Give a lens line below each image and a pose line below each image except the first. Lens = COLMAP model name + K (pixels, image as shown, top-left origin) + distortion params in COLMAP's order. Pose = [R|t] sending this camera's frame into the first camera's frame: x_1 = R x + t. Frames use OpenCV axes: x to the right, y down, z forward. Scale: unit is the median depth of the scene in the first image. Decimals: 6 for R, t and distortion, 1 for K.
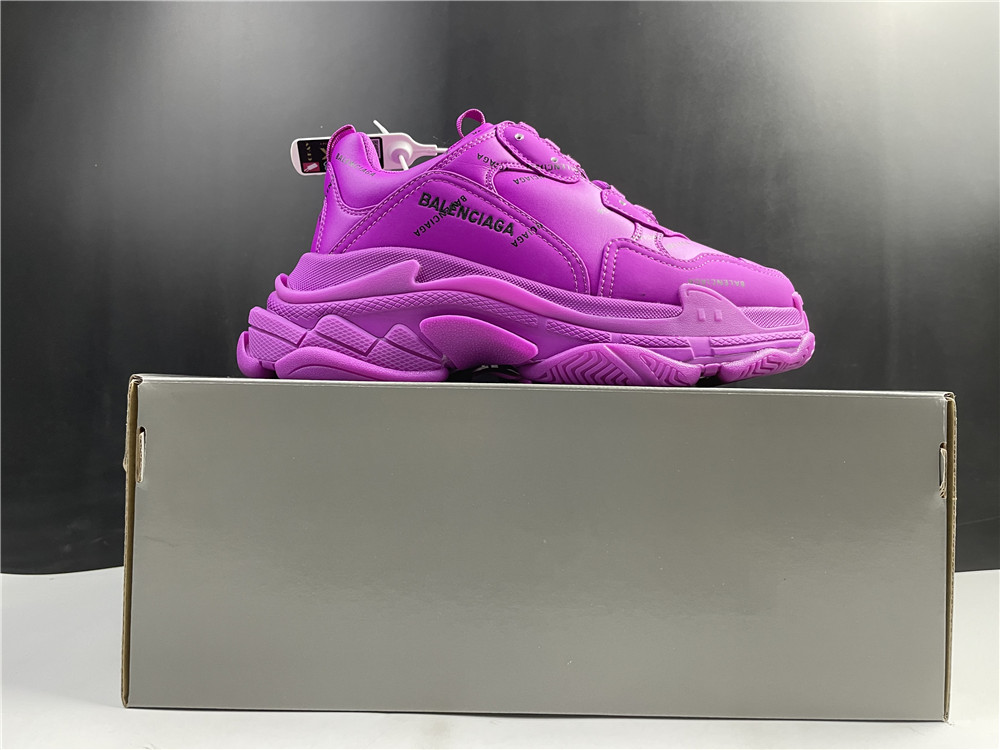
lens RADIAL K [[751.0, 0, 505.4], [0, 751.0, 378.0], [0, 0, 1]] dist [-0.000002, -0.007922]
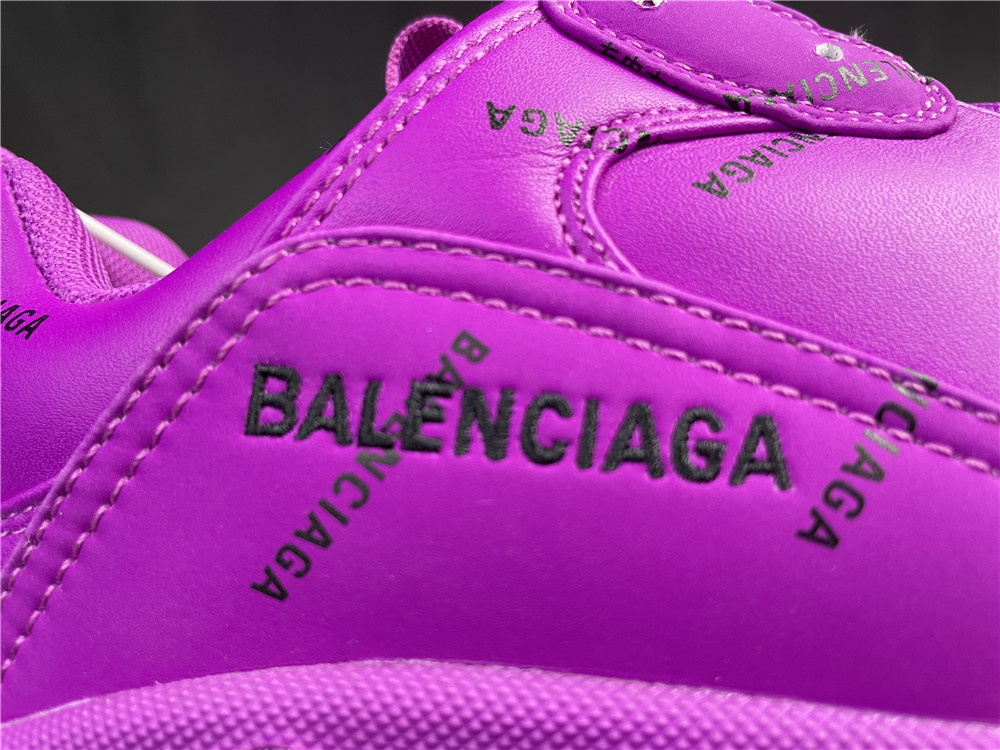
lens RADIAL K [[751.0, 0, 496.3], [0, 751.0, 374.0], [0, 0, 1]] dist [-0.000002, -0.007922]
pose [[0.967703, -0.240043, -0.077012, -0.036704], [0.235319, 0.969702, -0.065590, -0.218893], [0.090423, 0.045350, 0.994870, 0.818443]]
